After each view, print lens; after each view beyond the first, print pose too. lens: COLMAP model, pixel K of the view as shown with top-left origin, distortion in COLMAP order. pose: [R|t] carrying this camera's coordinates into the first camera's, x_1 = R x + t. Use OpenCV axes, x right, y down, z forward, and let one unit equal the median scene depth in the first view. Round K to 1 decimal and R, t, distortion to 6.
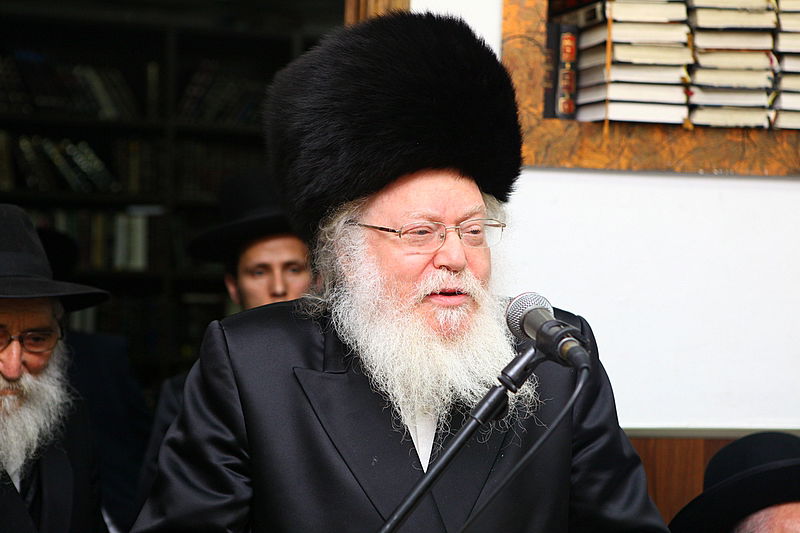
lens RADIAL K [[1571.8, 0, 383.0], [0, 1571.8, 277.2], [0, 0, 1]] dist [0.205470, 0.000000]
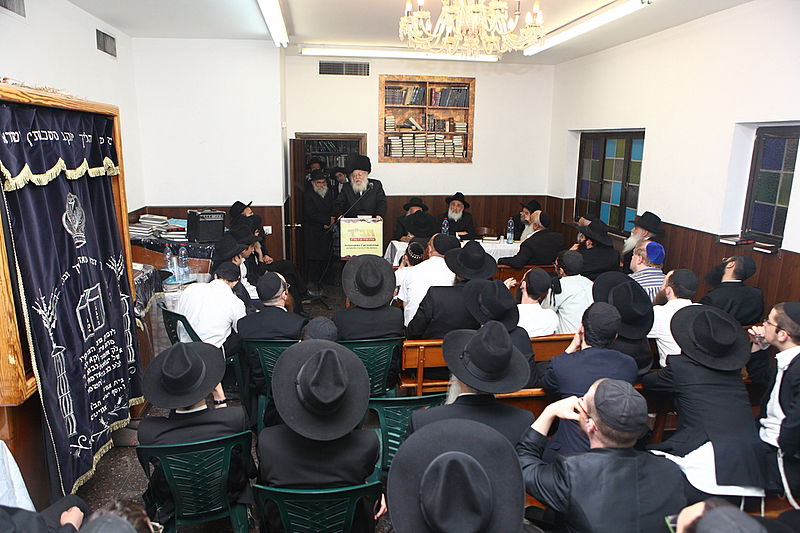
lens RADIAL K [[550.0, 0, 401.6], [0, 550.0, 270.4], [0, 0, 1]] dist [-0.098955, 0.070727]
pose [[0.996839, -0.003959, -0.079344, 0.400906], [0.020145, 0.978709, 0.204260, -0.099548], [0.076846, -0.205213, 0.975696, -1.789353]]
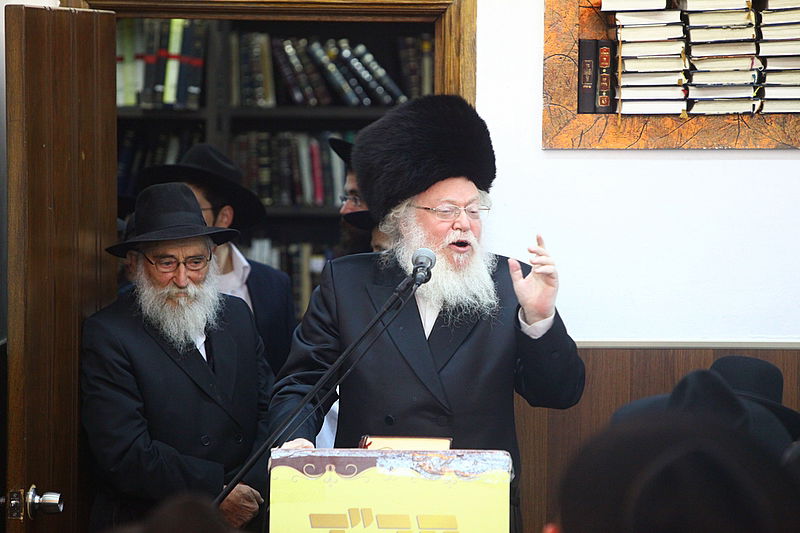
lens RADIAL K [[4670.6, 0, 381.3], [0, 4670.6, 266.2], [0, 0, 1]] dist [2.512421, 0.000000]
pose [[0.968560, -0.017017, -0.248196, 0.928043], [0.023221, 0.999486, 0.022090, -0.062399], [0.247692, -0.027159, 0.968458, -2.924508]]
